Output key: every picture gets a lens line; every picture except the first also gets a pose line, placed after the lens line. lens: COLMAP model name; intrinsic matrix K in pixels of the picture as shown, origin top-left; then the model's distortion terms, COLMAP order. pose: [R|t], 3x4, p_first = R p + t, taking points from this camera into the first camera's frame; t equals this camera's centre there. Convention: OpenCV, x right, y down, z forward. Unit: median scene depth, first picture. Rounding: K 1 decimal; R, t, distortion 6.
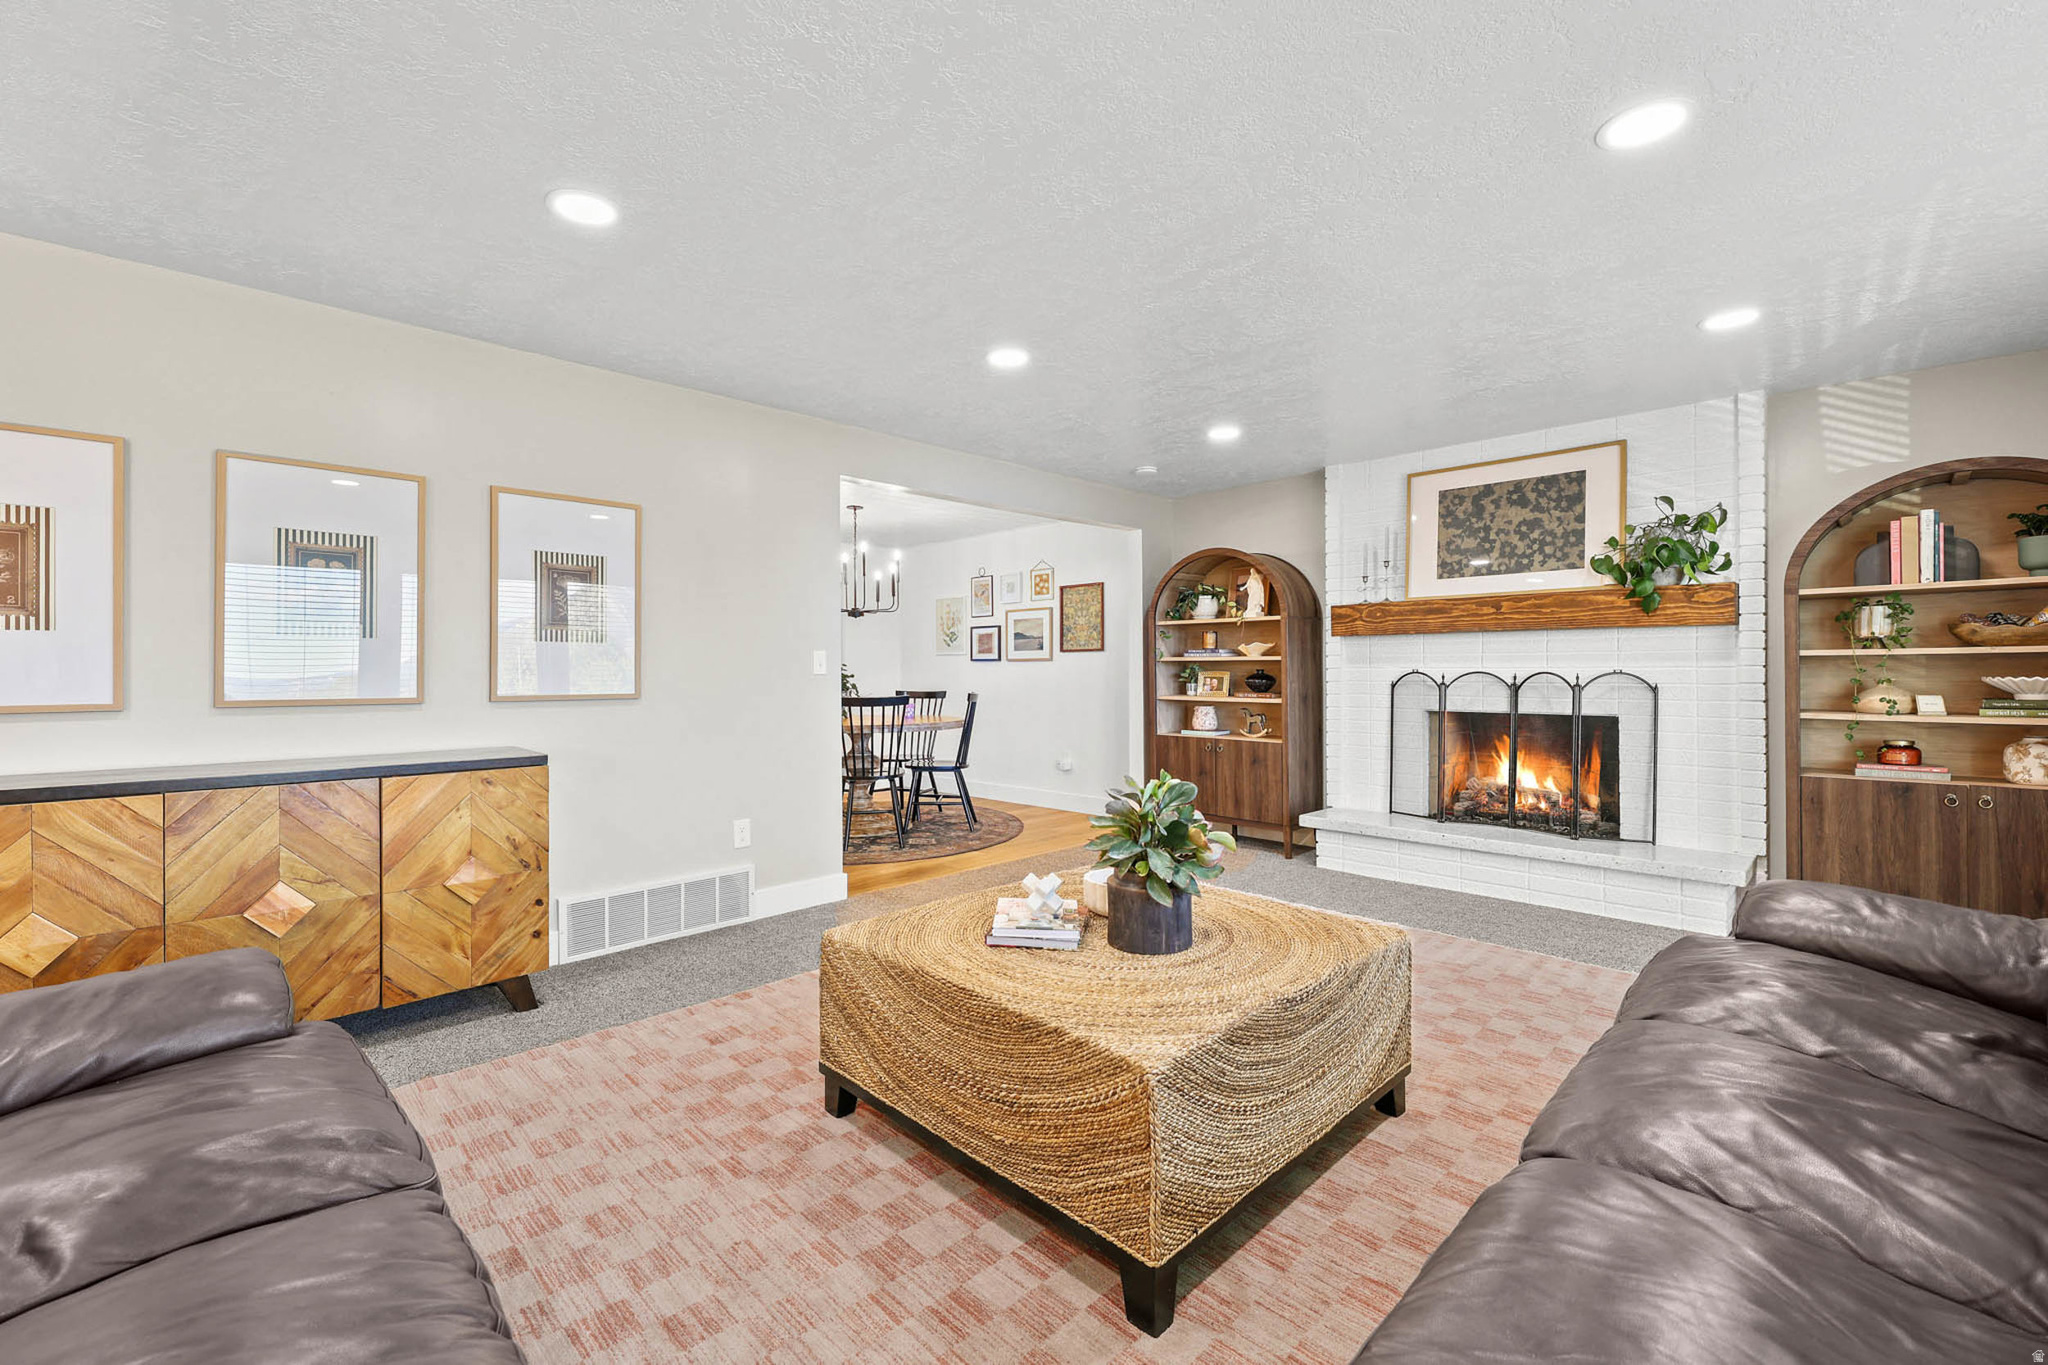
lens RADIAL K [[856.4, 0, 1019.2], [0, 856.4, 663.8], [0, 0, 1]] dist [-0.000565, 0.000119]
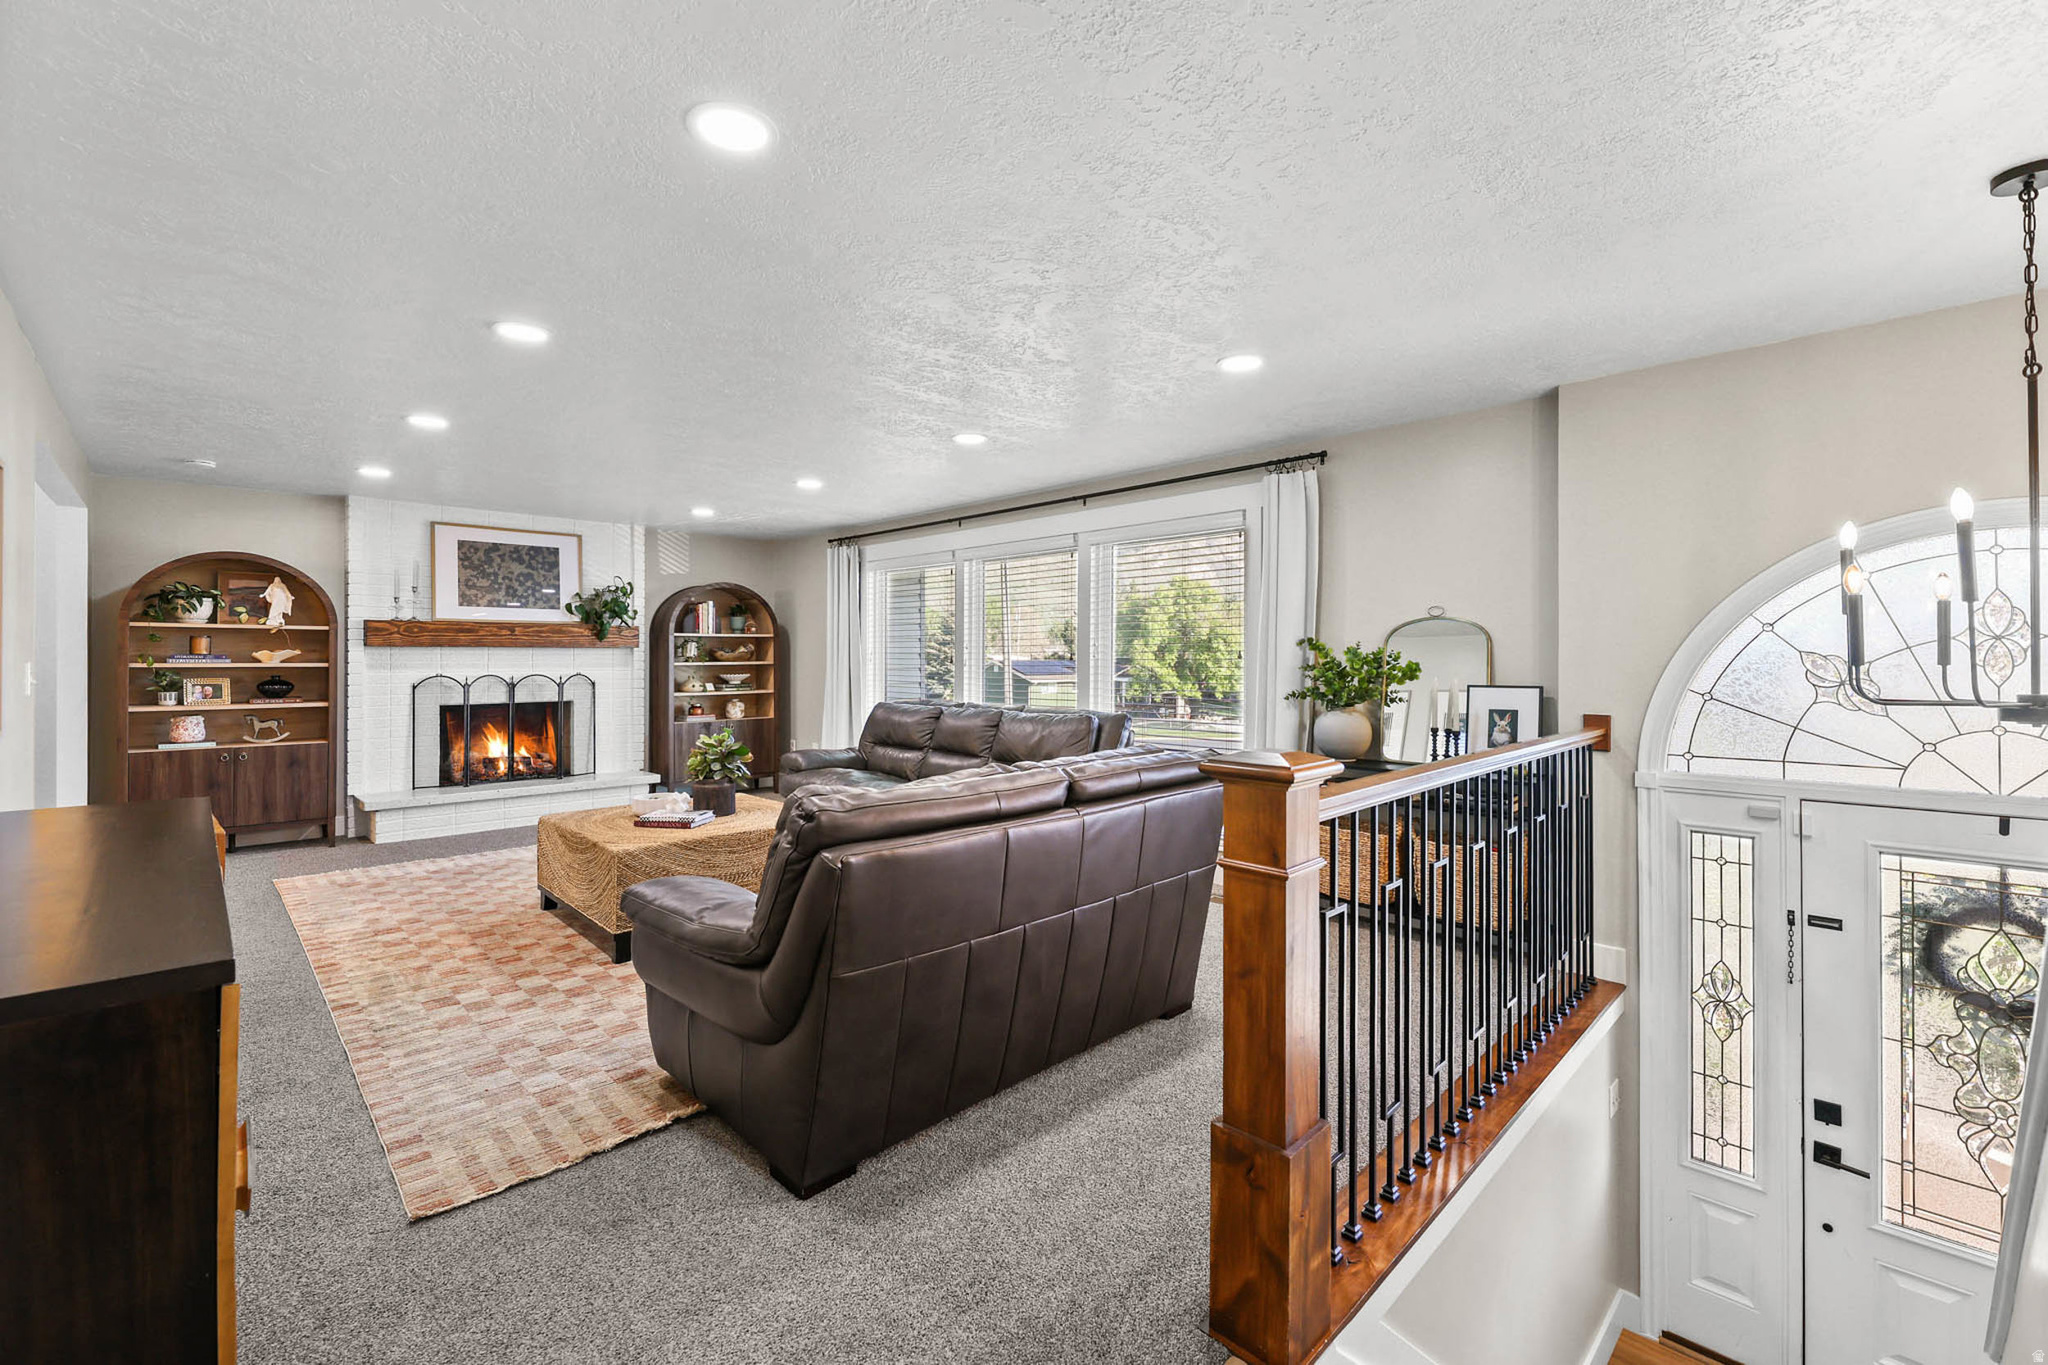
lens RADIAL K [[856.4, 0, 1019.0], [0, 856.4, 667.3], [0, 0, 1]] dist [-0.000565, 0.000119]
pose [[-0.004262, -0.006357, 0.999971, -0.874890], [-0.003599, 0.999973, 0.006341, -0.015432], [-0.999984, -0.003572, -0.004285, 0.134484]]
